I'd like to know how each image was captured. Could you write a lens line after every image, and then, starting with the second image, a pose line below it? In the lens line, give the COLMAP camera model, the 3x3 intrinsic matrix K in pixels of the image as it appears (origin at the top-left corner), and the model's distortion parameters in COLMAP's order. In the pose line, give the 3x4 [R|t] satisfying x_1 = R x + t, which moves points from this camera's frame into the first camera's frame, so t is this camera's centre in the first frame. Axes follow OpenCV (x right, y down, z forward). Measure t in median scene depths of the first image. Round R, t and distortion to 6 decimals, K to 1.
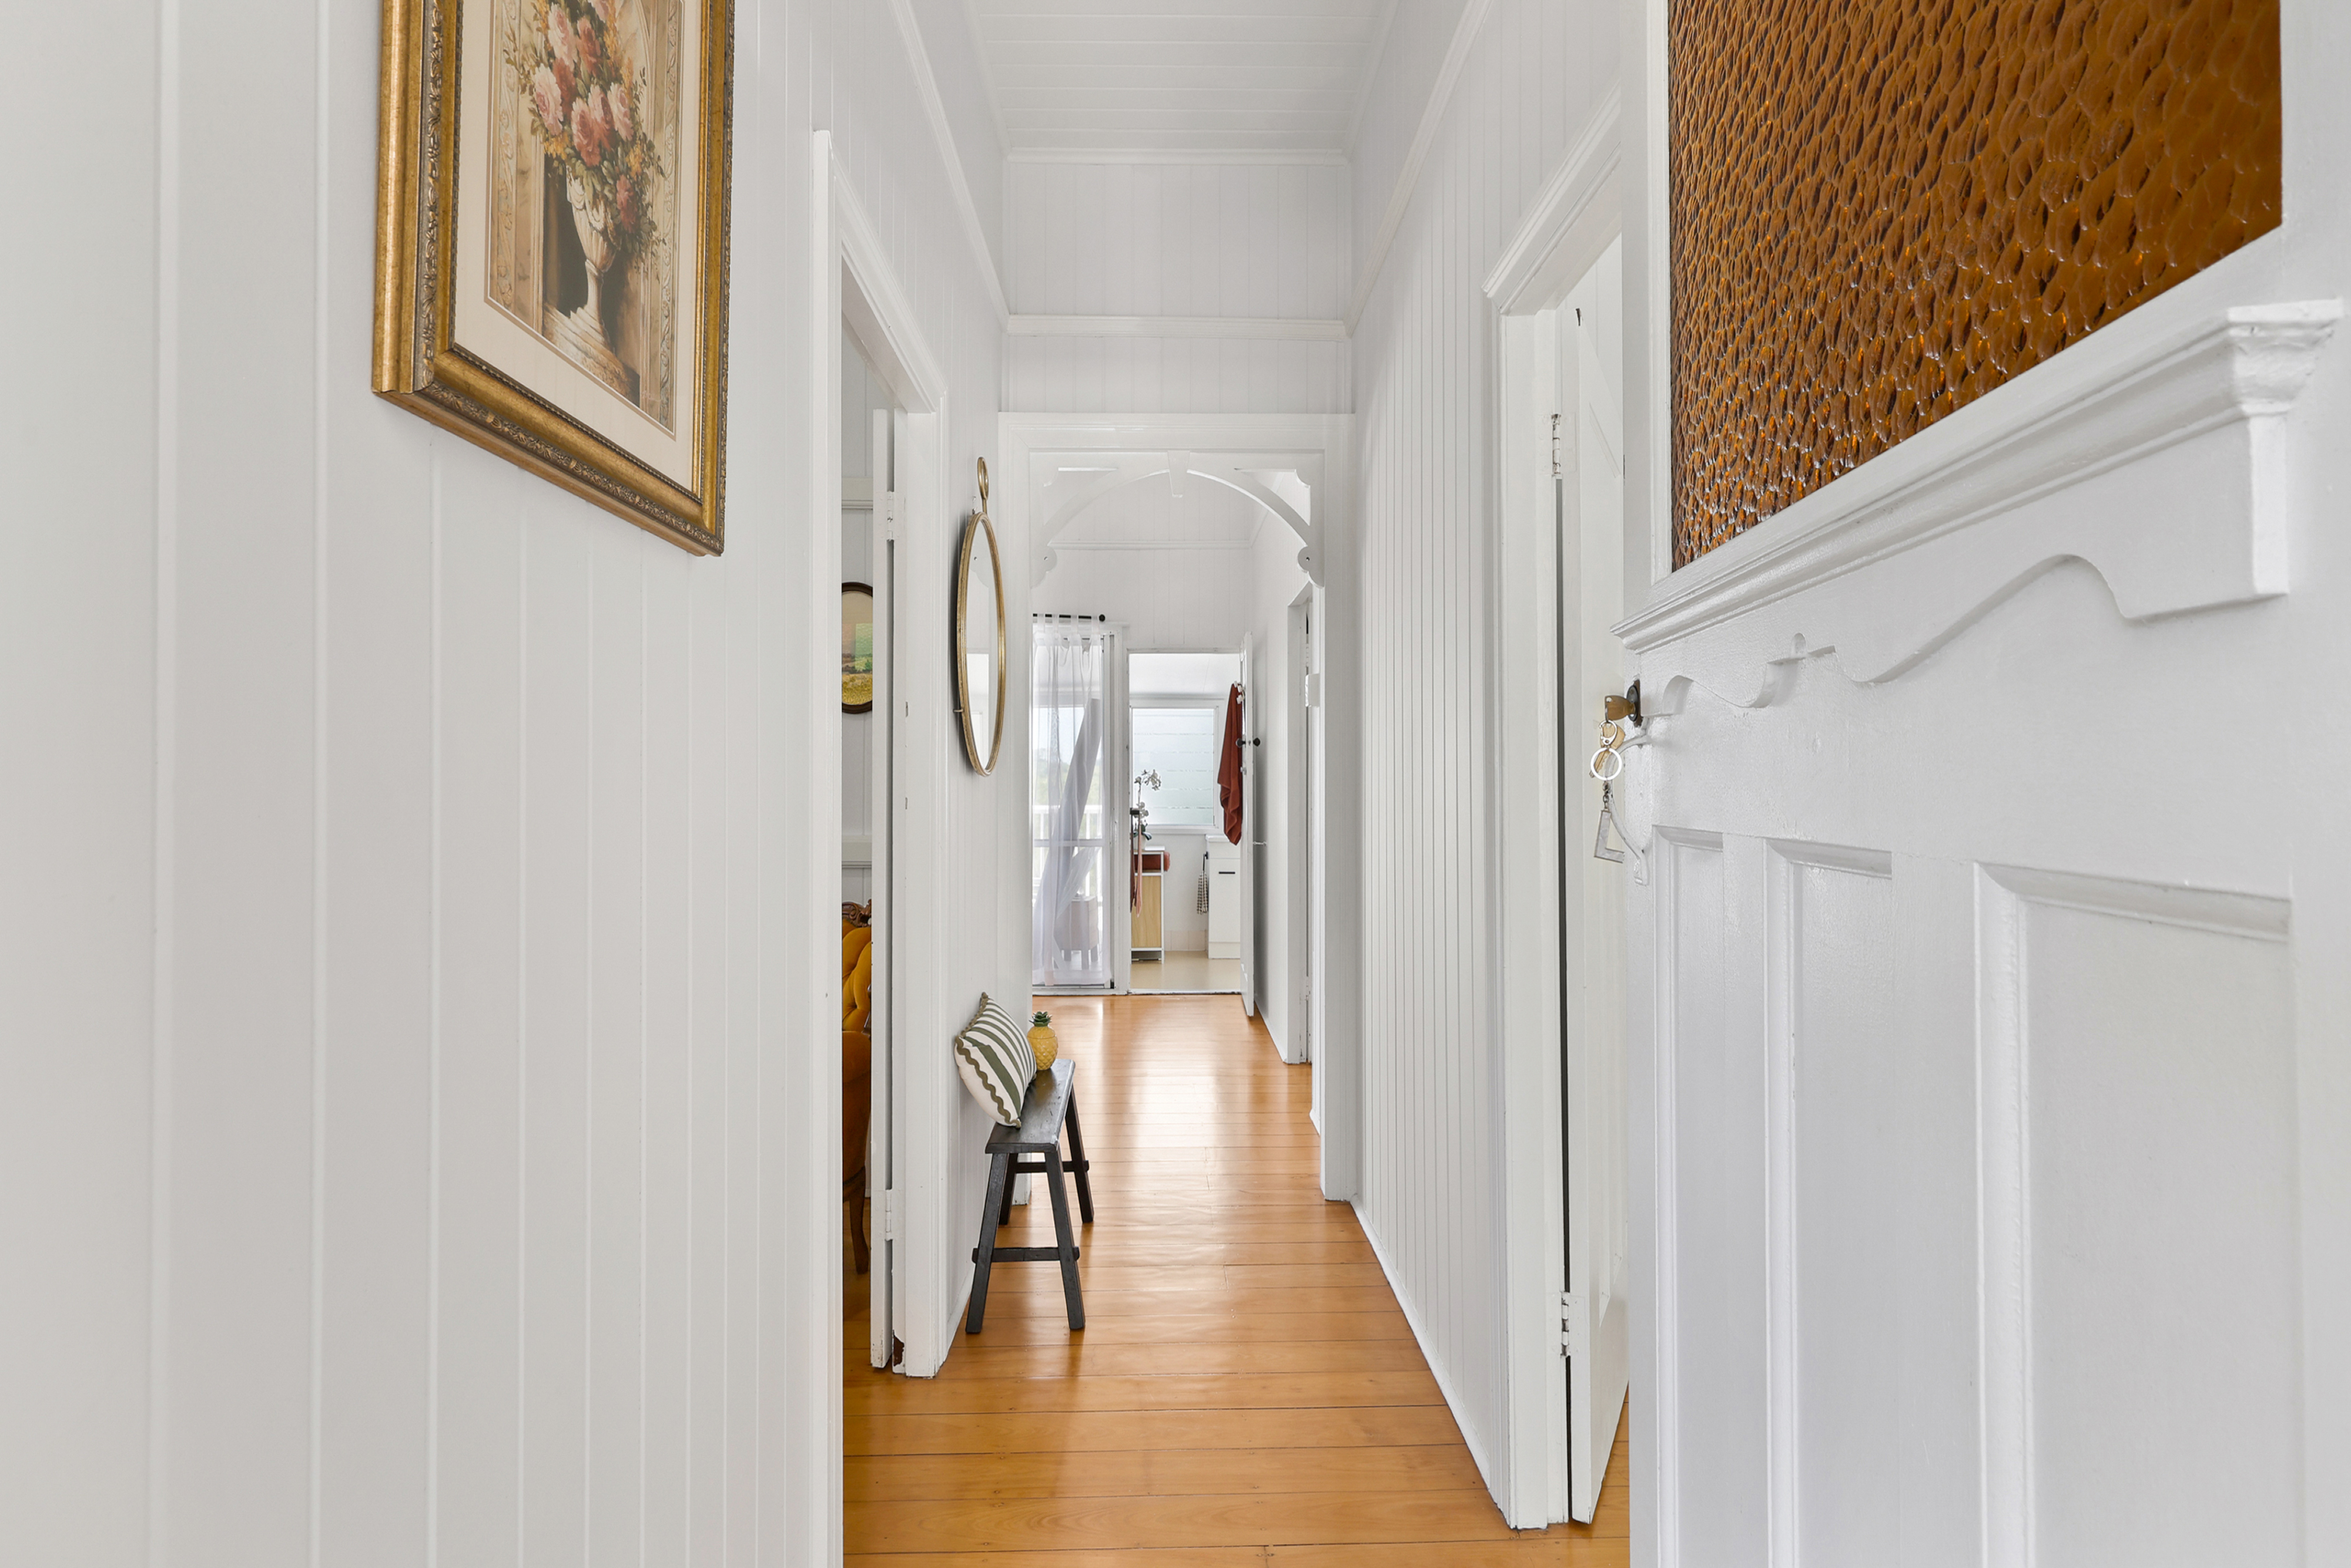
lens RADIAL K [[1007.3, 0, 1174.7], [0, 1007.3, 777.0], [0, 0, 1]] dist [-0.003784, 0.000041]
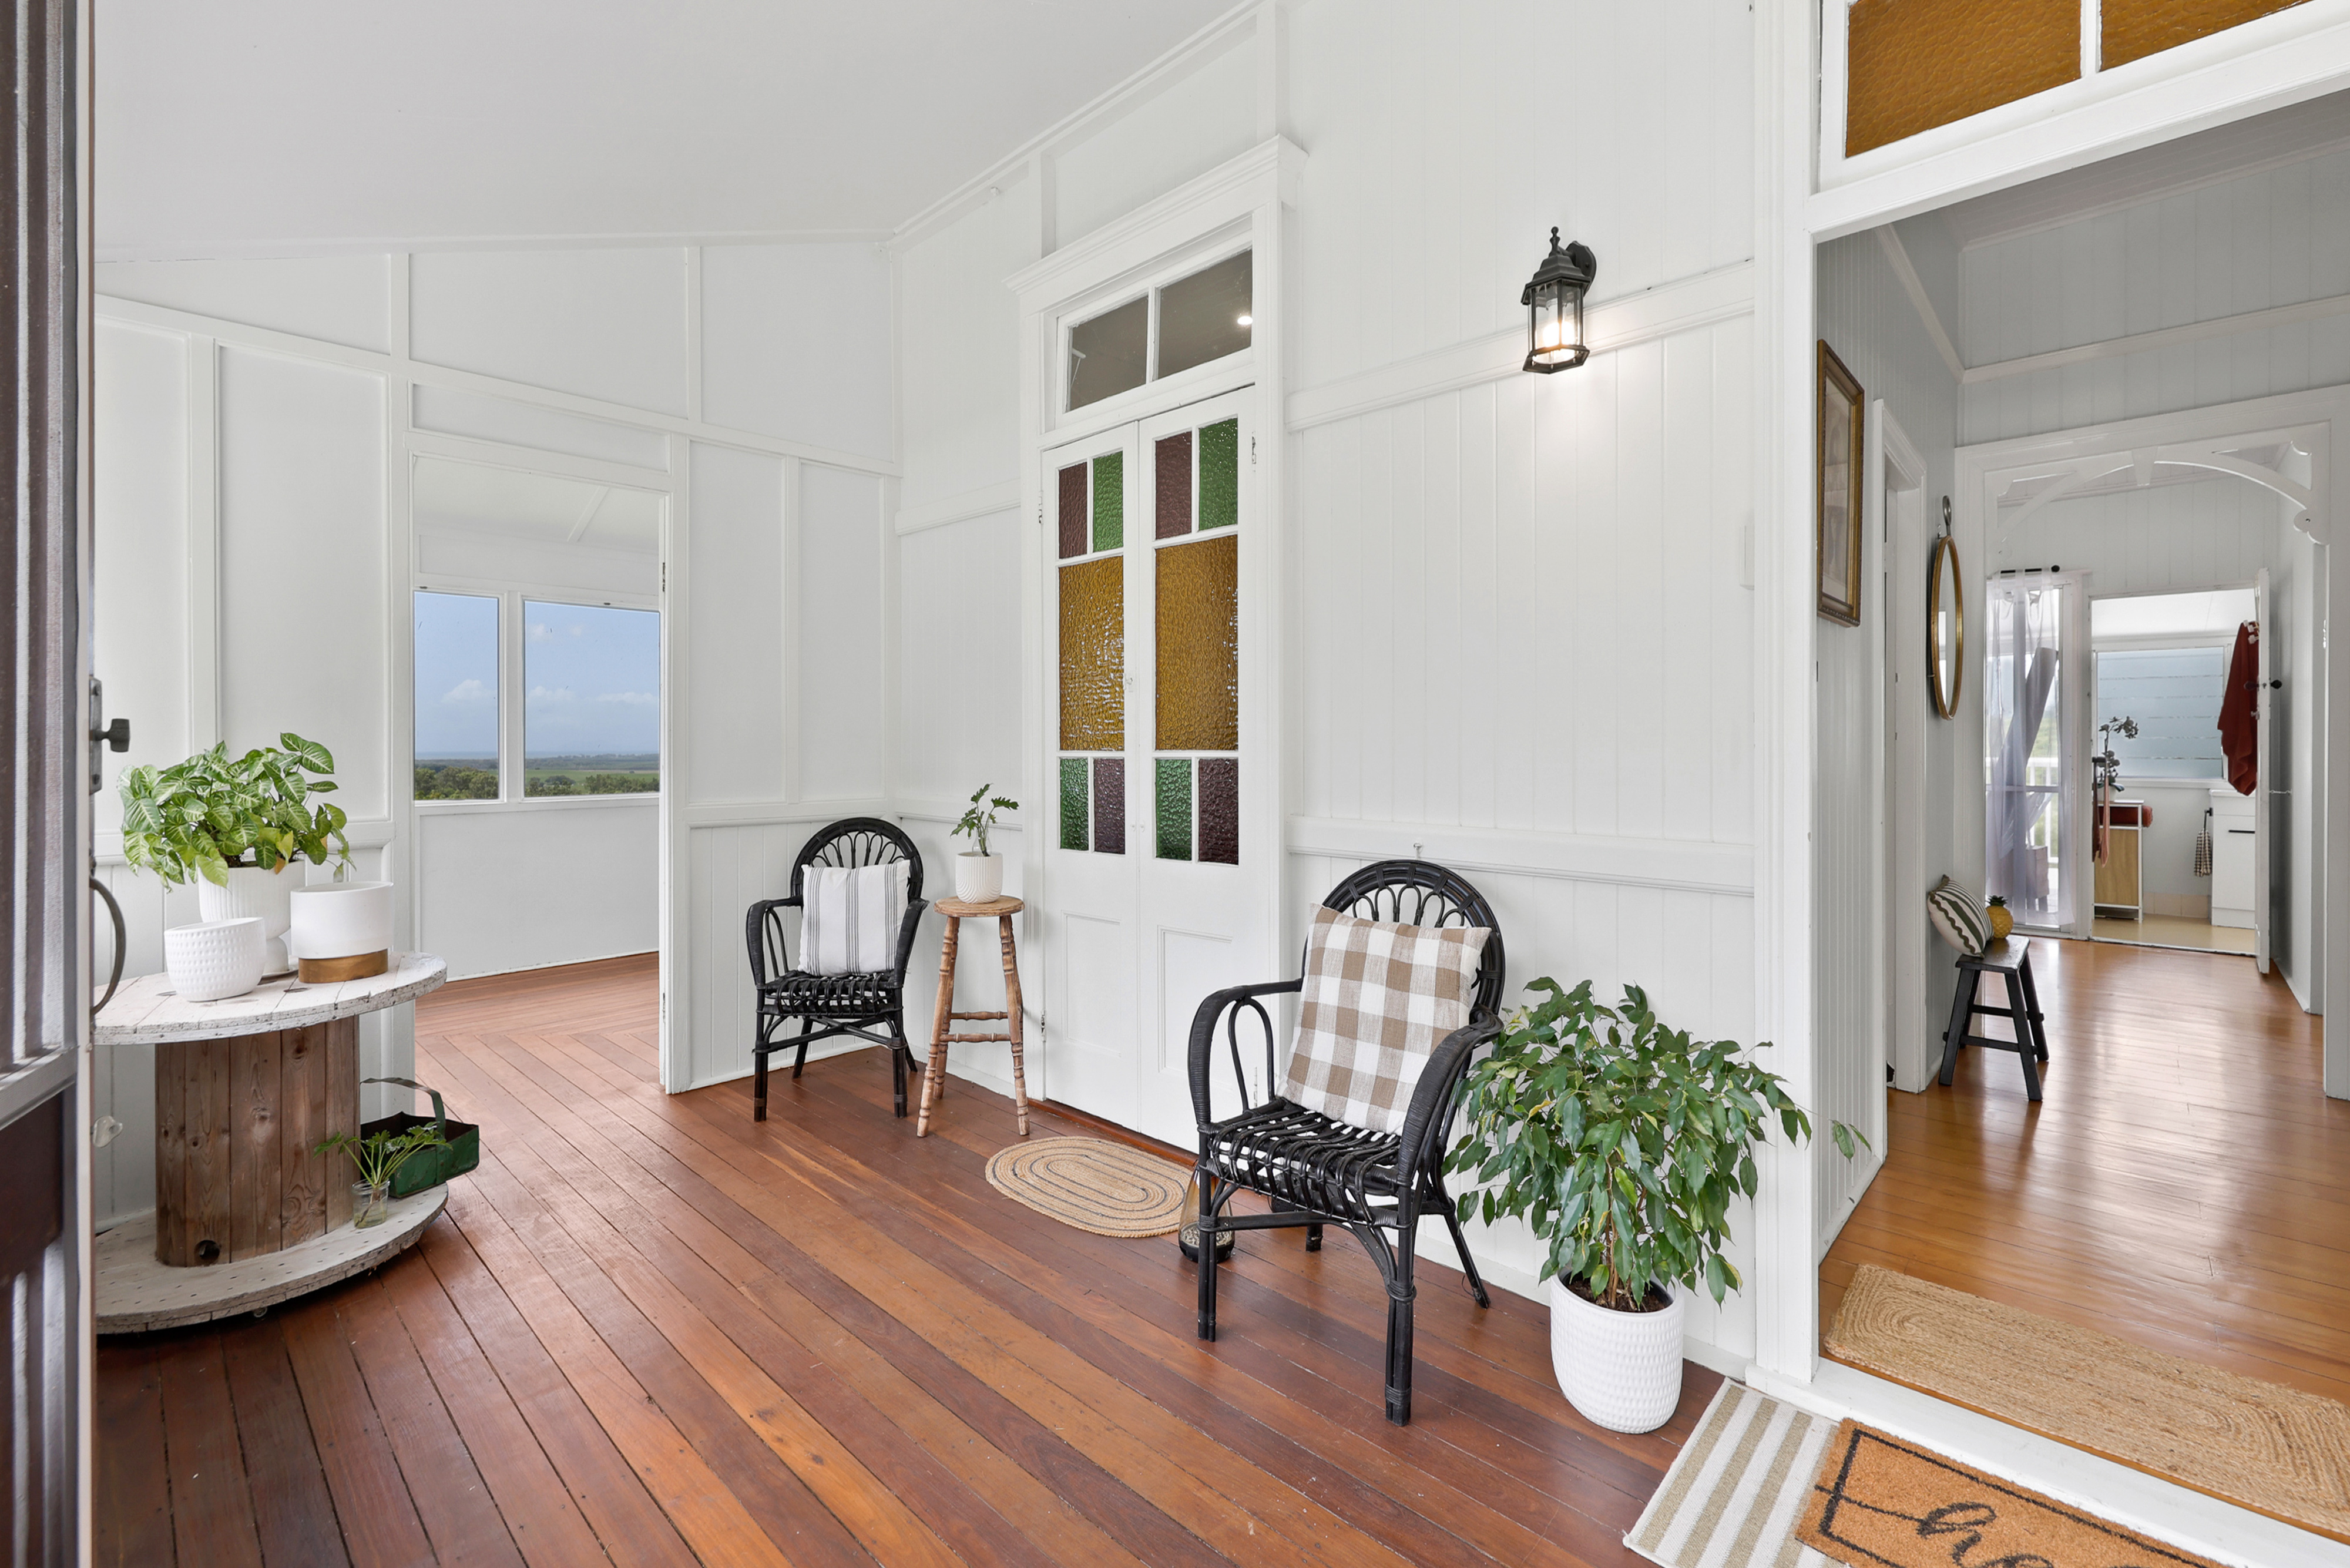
lens RADIAL K [[1006.9, 0, 1147.7], [0, 1006.9, 748.3], [0, 0, 1]] dist [-0.003784, 0.000041]
pose [[0.693927, 0.001748, -0.720043, 0.023258], [0.006118, 0.999947, 0.008324, 0.010183], [0.720019, -0.010182, 0.693880, -0.381631]]
